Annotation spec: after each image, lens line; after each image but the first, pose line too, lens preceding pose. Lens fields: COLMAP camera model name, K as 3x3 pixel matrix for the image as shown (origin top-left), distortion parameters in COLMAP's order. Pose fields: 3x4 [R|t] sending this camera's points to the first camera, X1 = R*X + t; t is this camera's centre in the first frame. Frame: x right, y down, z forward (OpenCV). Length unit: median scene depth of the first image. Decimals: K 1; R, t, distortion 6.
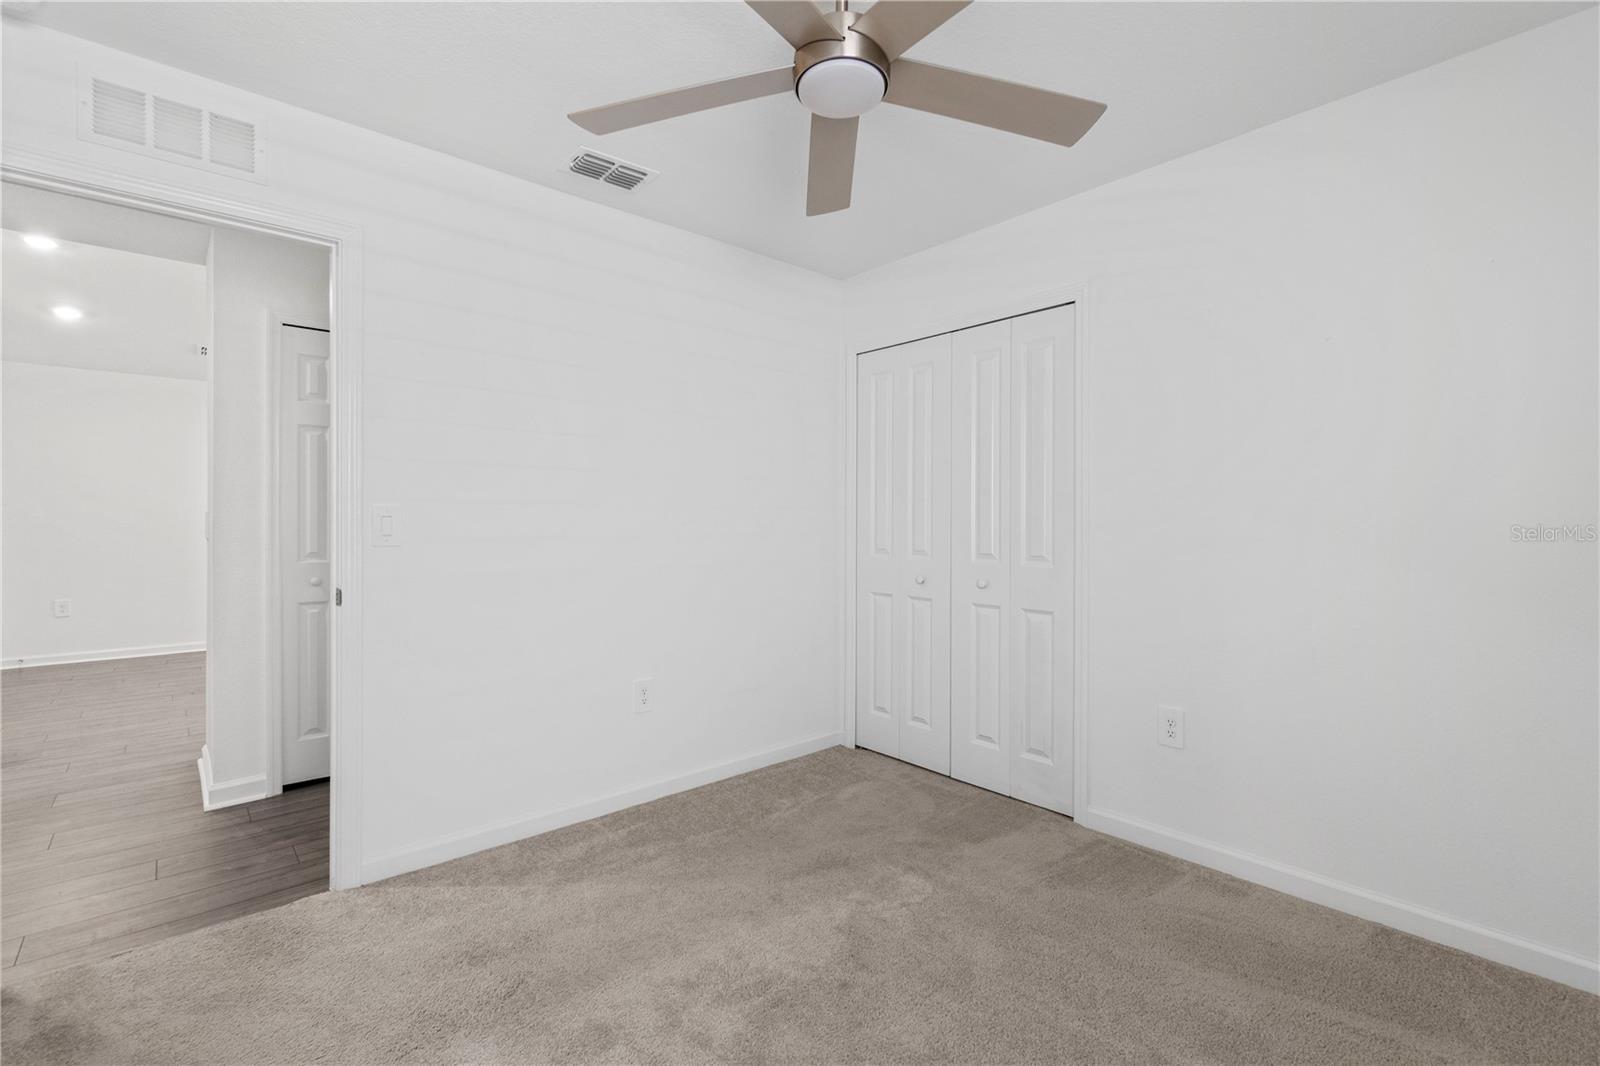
lens RADIAL K [[720.5, 0, 800.0], [0, 720.5, 533.0], [0, 0, 1]] dist [0.002209, 0.000585]
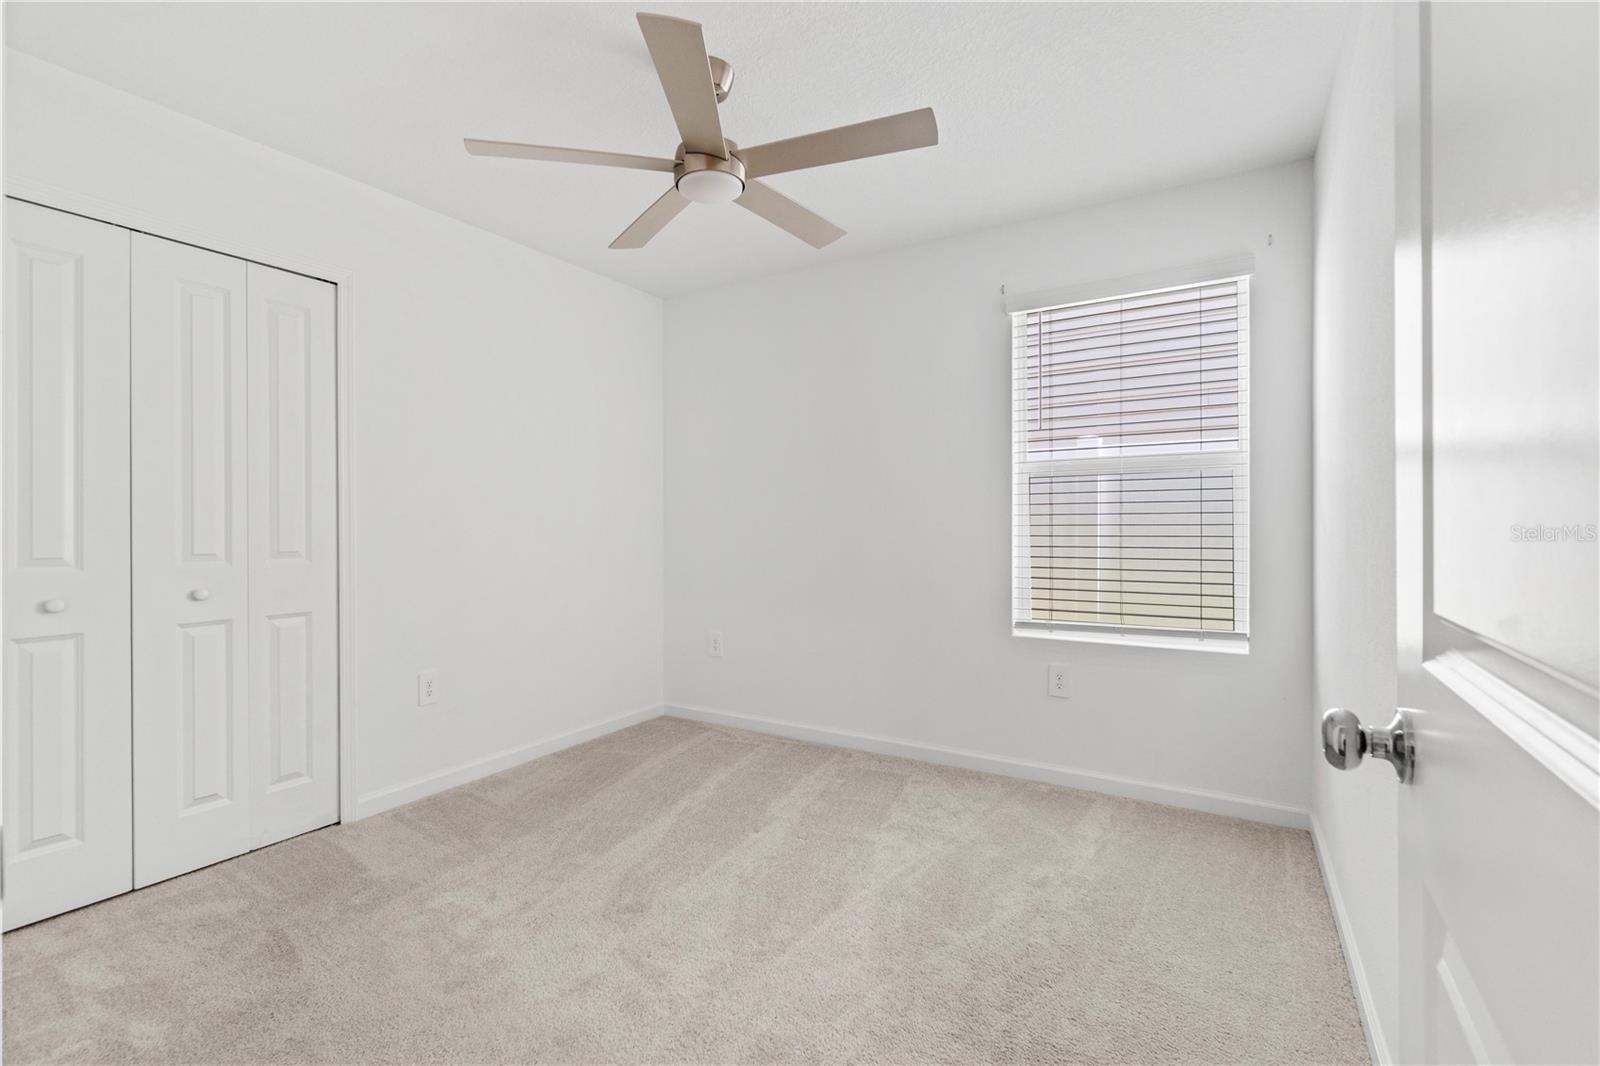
lens RADIAL K [[720.5, 0, 800.0], [0, 720.5, 533.0], [0, 0, 1]] dist [0.002209, 0.000585]
pose [[-0.298144, -0.010899, 0.954459, -0.765136], [0.021767, 0.999597, 0.018214, 0.006943], [-0.954273, 0.026206, -0.297786, 0.737096]]
